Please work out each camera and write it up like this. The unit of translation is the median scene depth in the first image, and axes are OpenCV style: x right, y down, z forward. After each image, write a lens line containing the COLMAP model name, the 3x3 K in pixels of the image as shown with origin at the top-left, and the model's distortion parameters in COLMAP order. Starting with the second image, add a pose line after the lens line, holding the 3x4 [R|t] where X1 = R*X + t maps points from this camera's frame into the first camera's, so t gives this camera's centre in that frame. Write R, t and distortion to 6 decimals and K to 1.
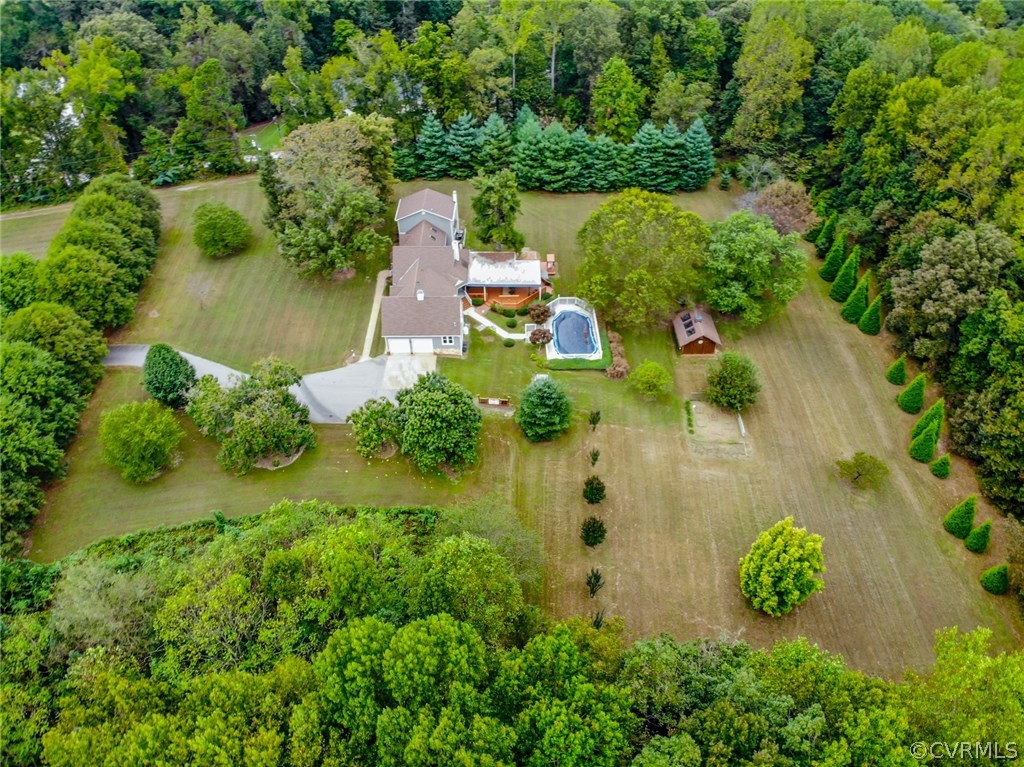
lens RADIAL K [[751.6, 0, 507.5], [0, 751.6, 387.1], [0, 0, 1]] dist [0.021280, -0.019896]
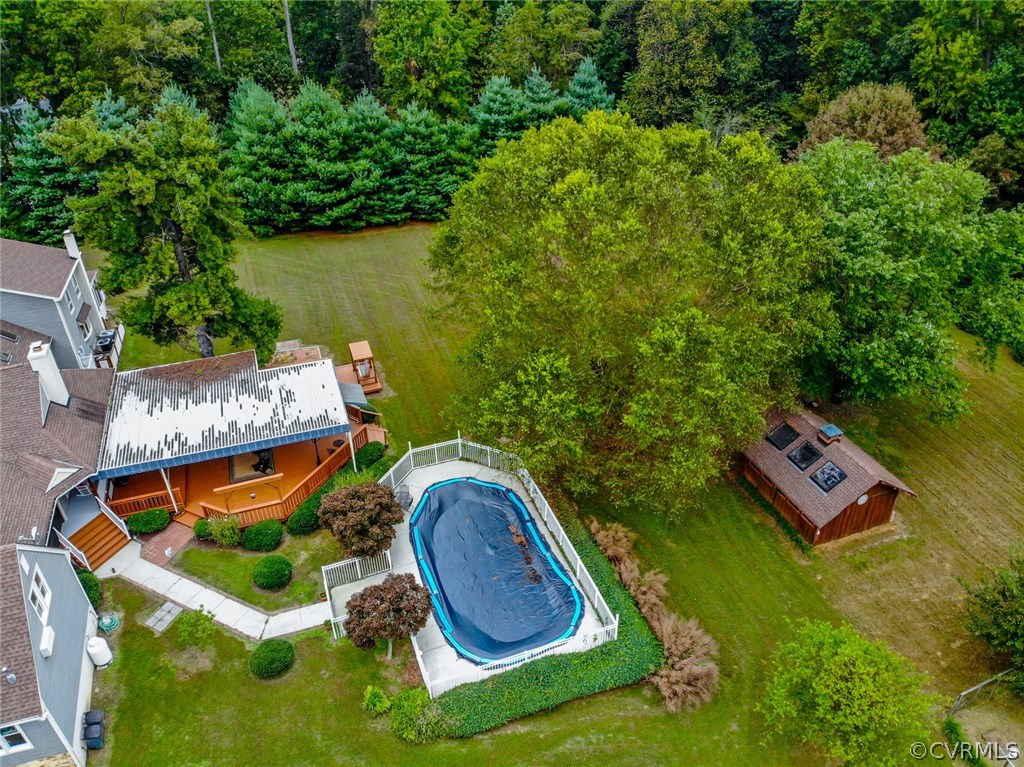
lens RADIAL K [[751.6, 0, 518.3], [0, 751.6, 391.8], [0, 0, 1]] dist [0.021280, -0.019896]
pose [[0.944312, -0.184507, 0.272455, 0.023076], [0.225456, 0.965900, -0.127308, -0.076289], [-0.239675, 0.181645, 0.953709, 0.552691]]
